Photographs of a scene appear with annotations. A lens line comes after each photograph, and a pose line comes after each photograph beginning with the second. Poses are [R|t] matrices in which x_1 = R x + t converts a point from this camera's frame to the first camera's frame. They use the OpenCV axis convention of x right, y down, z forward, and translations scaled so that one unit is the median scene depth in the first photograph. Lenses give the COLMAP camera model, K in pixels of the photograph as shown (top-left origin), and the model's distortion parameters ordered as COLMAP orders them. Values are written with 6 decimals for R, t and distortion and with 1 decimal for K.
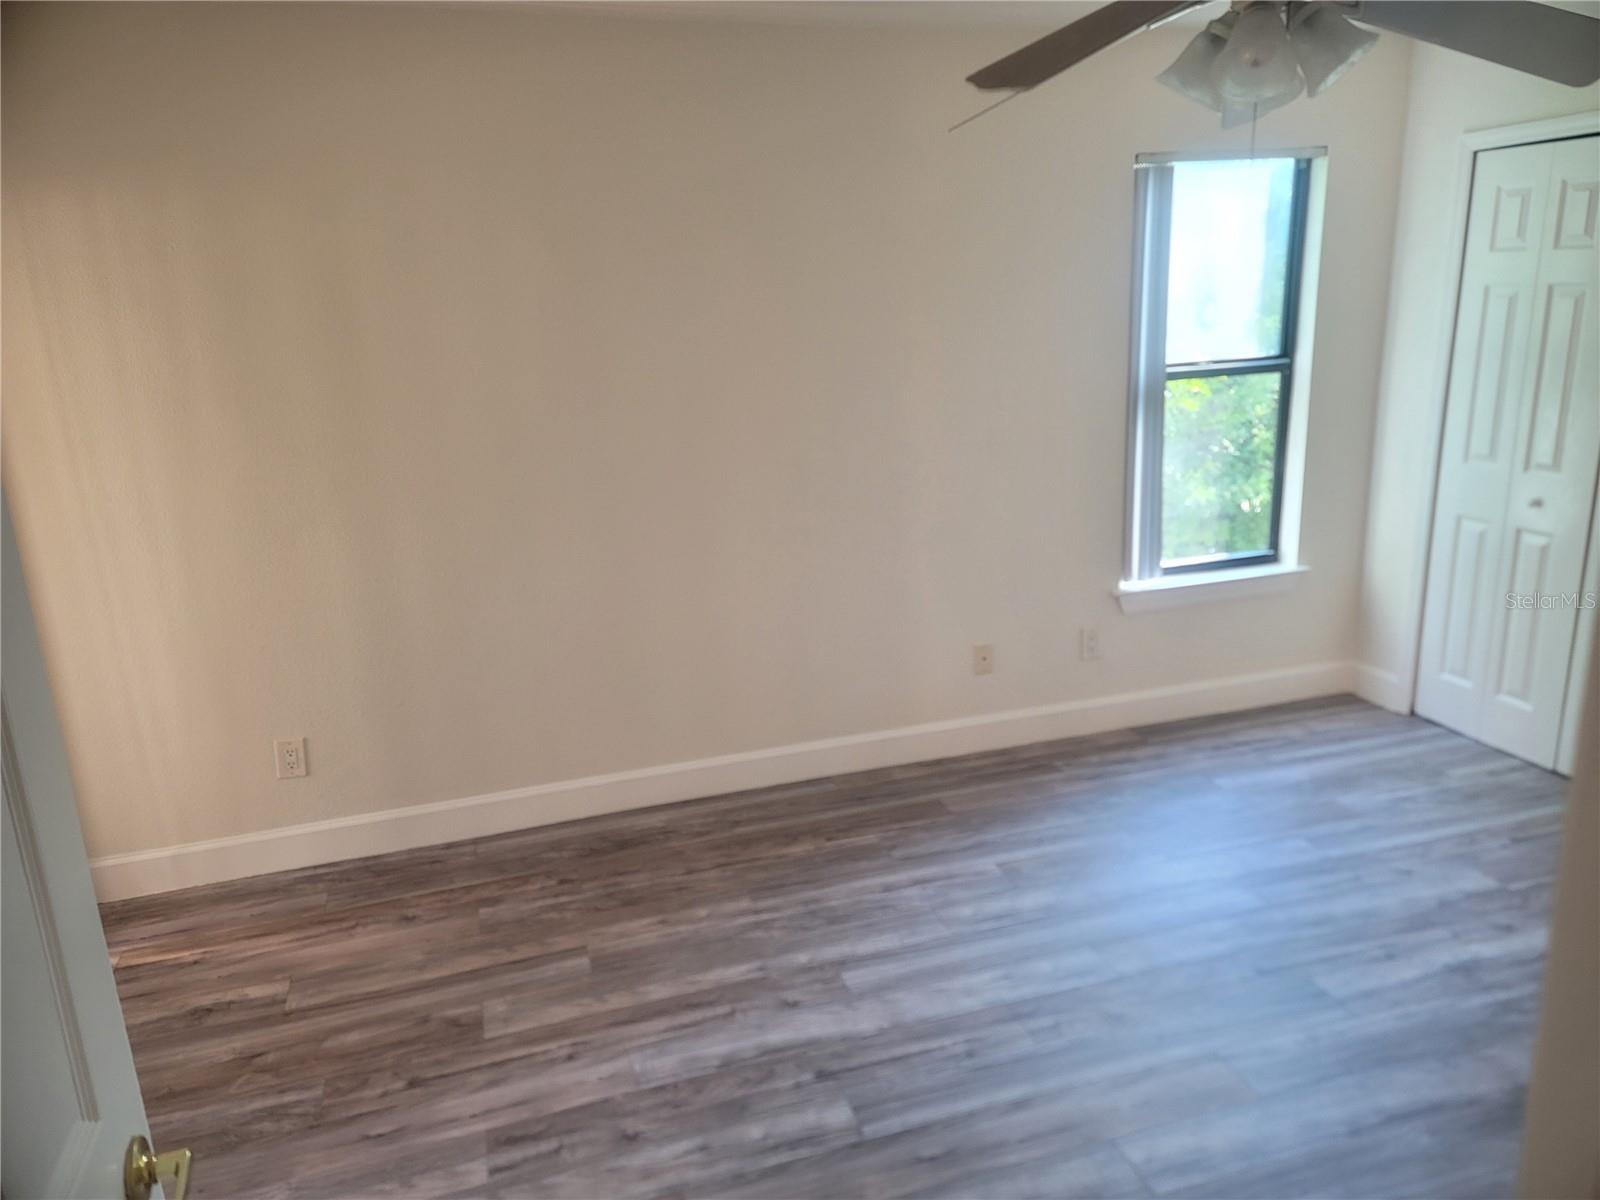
lens RADIAL K [[1163.7, 0, 802.7], [0, 1163.7, 596.0], [0, 0, 1]] dist [-0.003486, -0.002500]
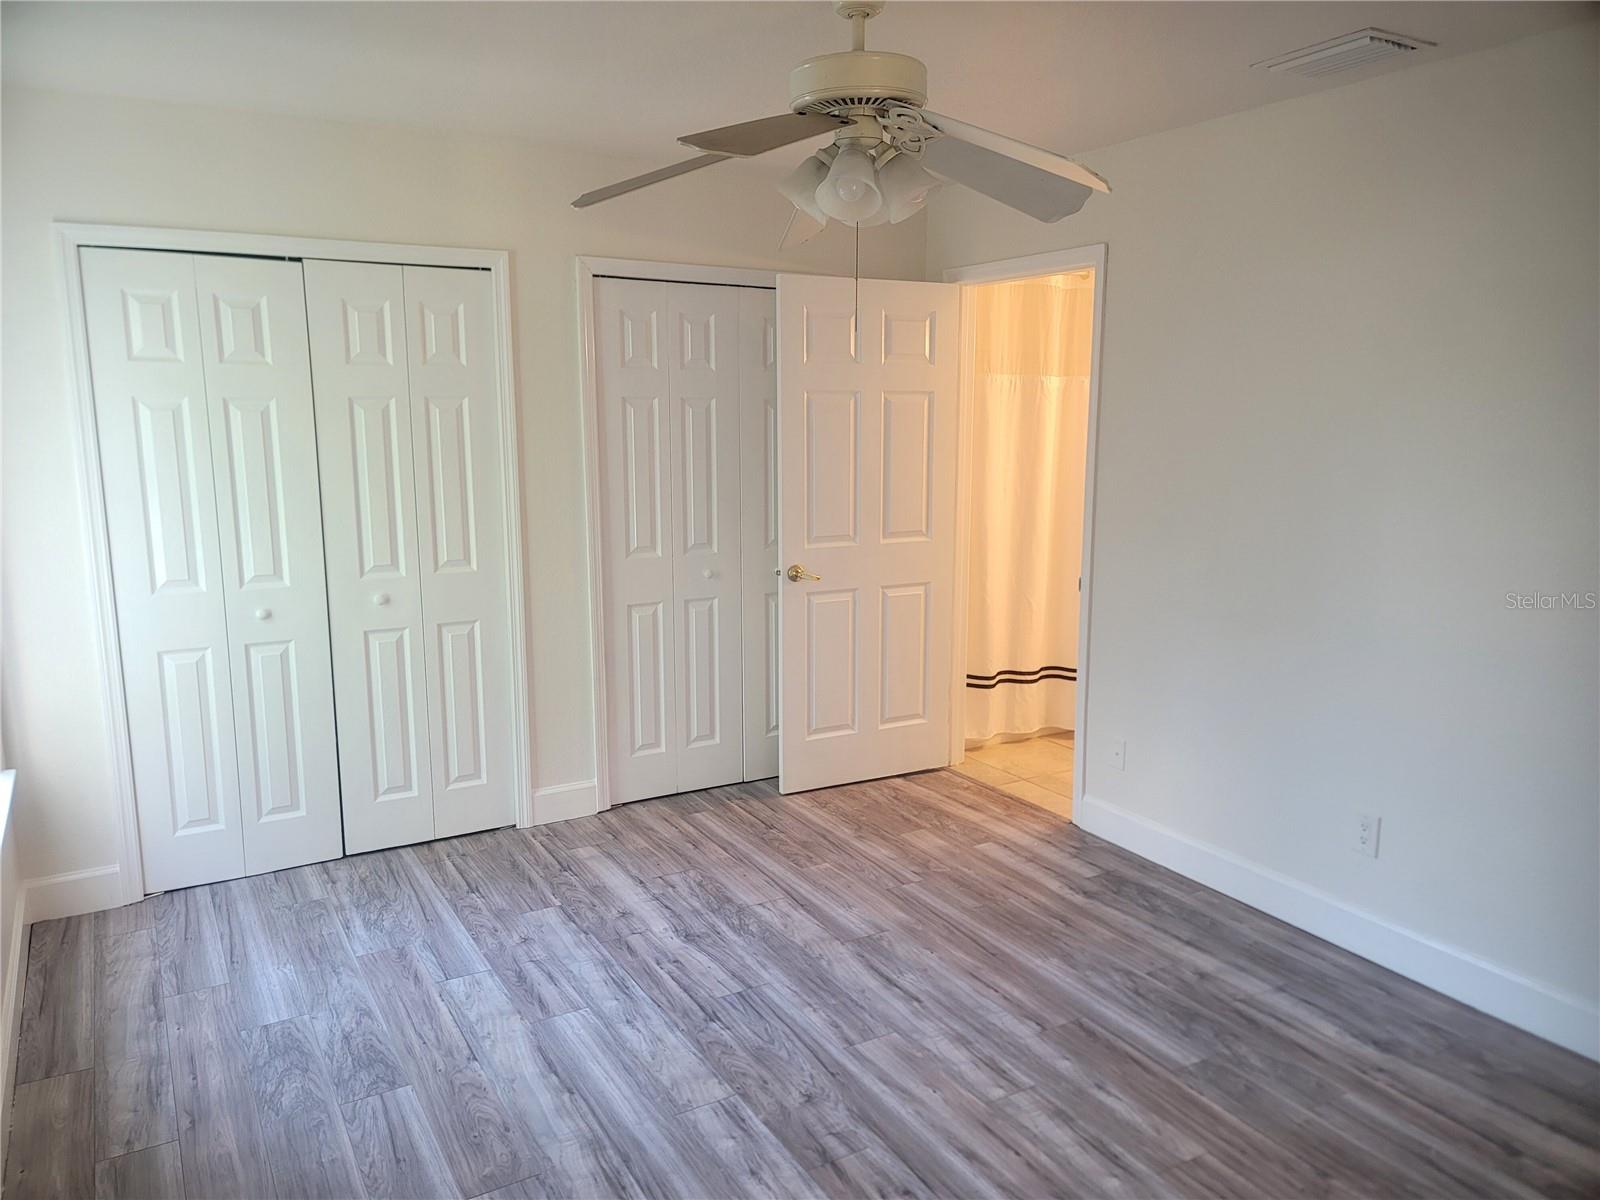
lens RADIAL K [[1163.7, 0, 806.1], [0, 1163.7, 608.3], [0, 0, 1]] dist [-0.003486, -0.002500]
pose [[-0.242753, -0.123552, 0.962188, -0.433819], [0.269012, 0.944384, 0.189136, -0.146981], [-0.932043, 0.304753, -0.196015, 0.759745]]
